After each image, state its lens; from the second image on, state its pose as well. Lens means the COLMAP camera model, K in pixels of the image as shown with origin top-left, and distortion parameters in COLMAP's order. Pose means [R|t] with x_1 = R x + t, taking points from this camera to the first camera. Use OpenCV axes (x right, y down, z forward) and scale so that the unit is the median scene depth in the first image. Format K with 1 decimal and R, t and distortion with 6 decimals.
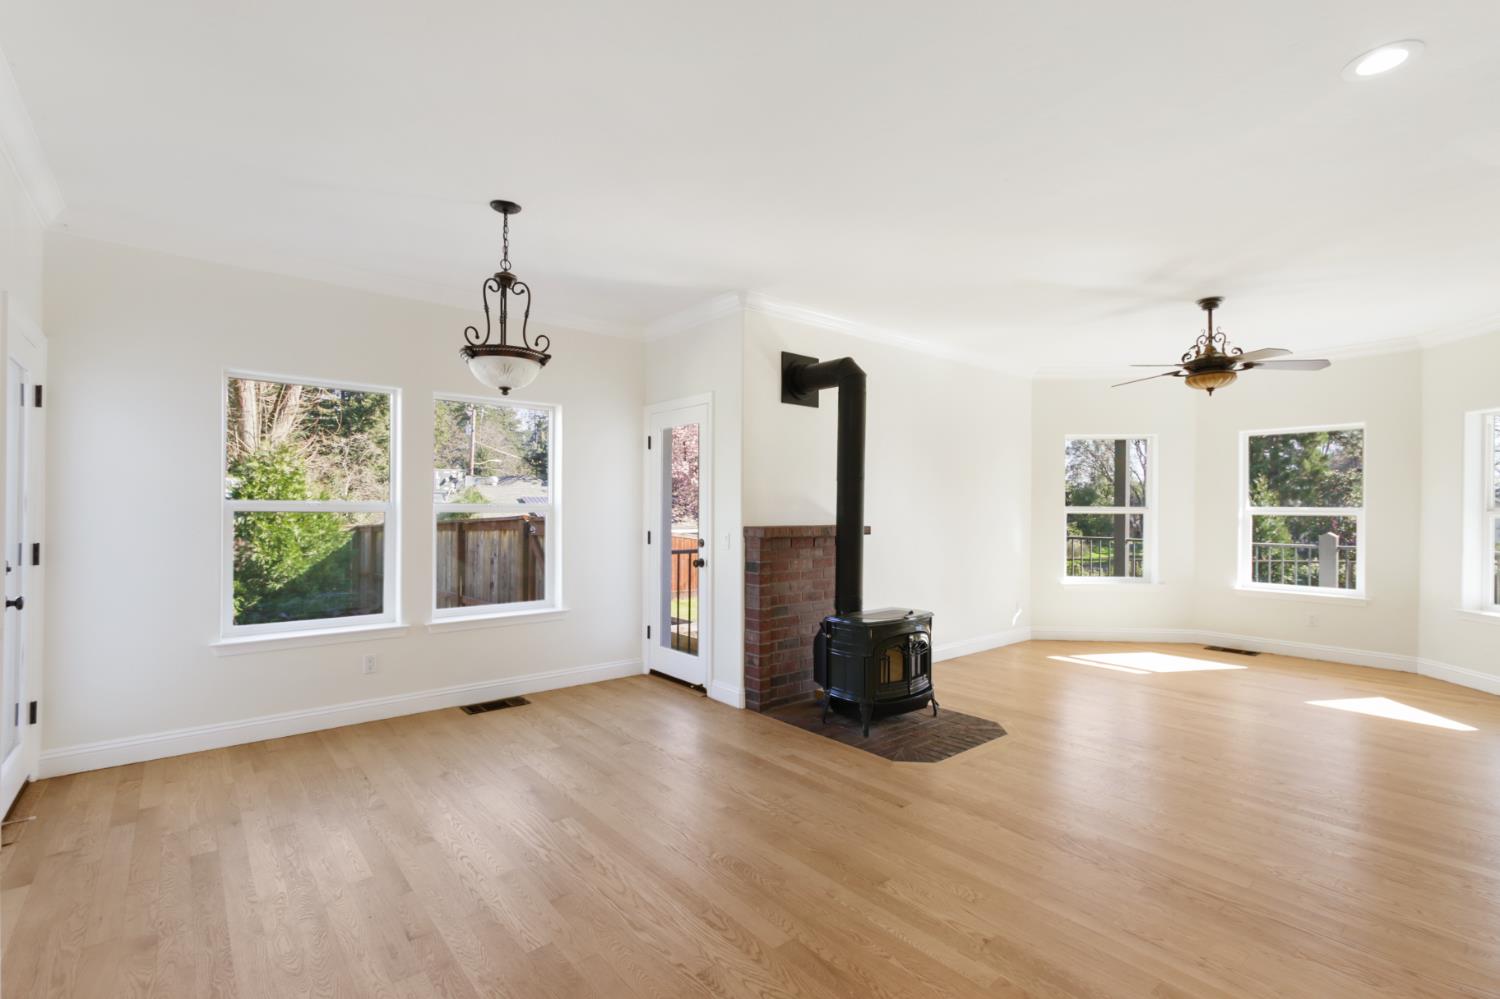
lens RADIAL K [[697.1, 0, 750.0], [0, 697.1, 494.2], [0, 0, 1]] dist [0.001242, 0.003456]
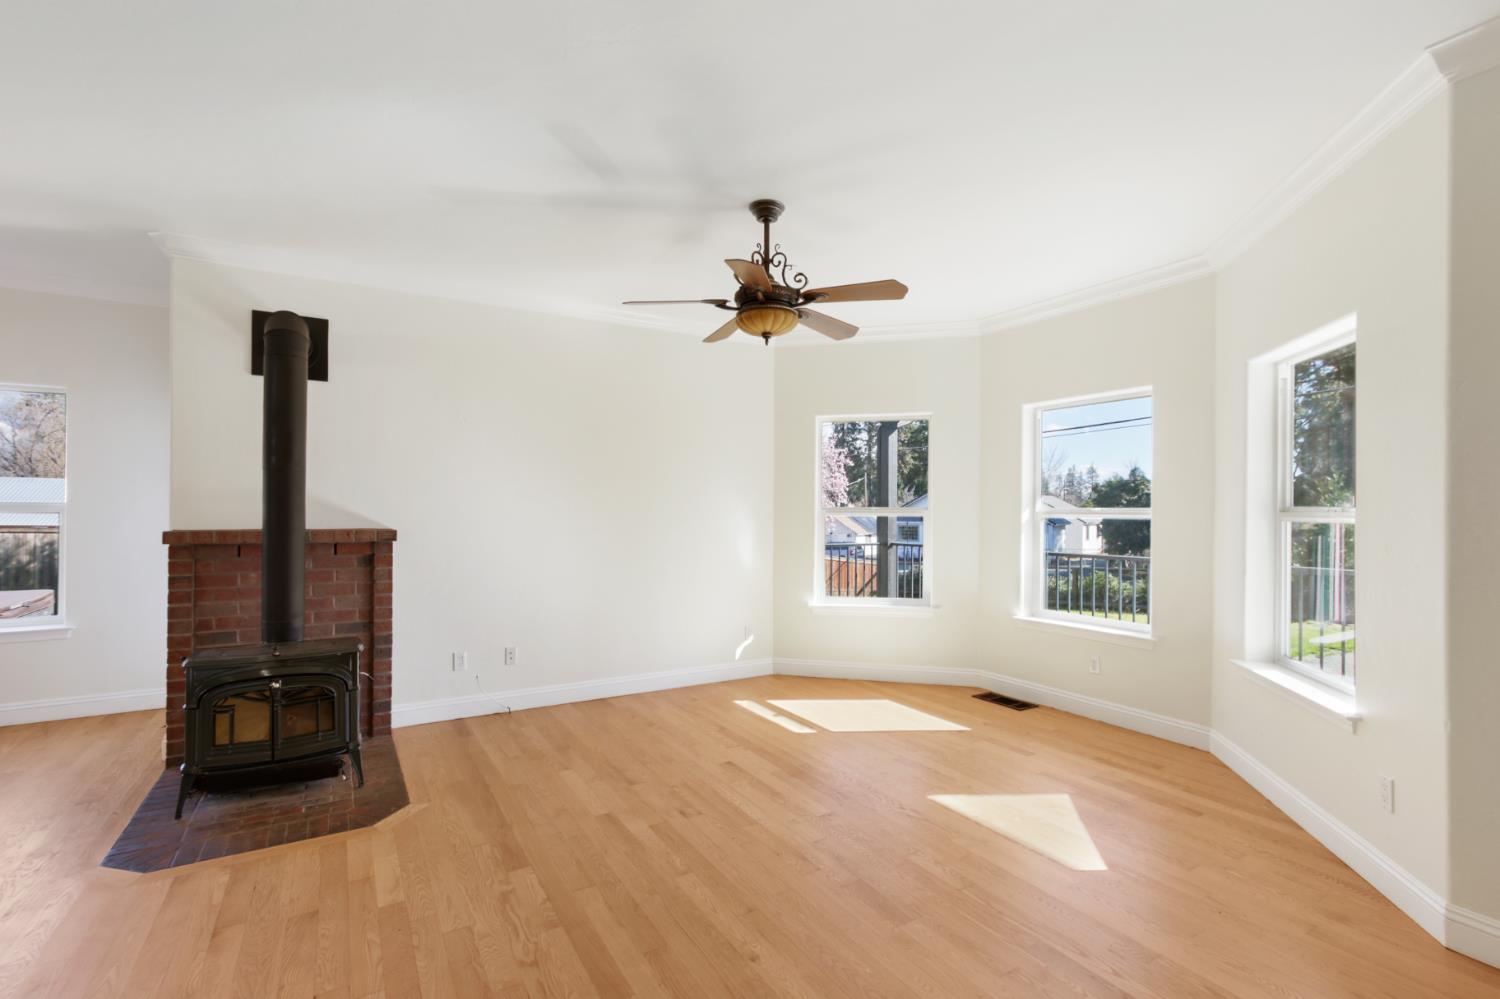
lens RADIAL K [[697.1, 0, 736.2], [0, 697.1, 496.4], [0, 0, 1]] dist [0.001242, 0.003456]
pose [[0.986852, -0.002758, -0.161606, 0.739338], [0.002647, 0.999996, -0.000902, 0.009601], [0.161608, 0.000463, 0.986855, 0.313542]]
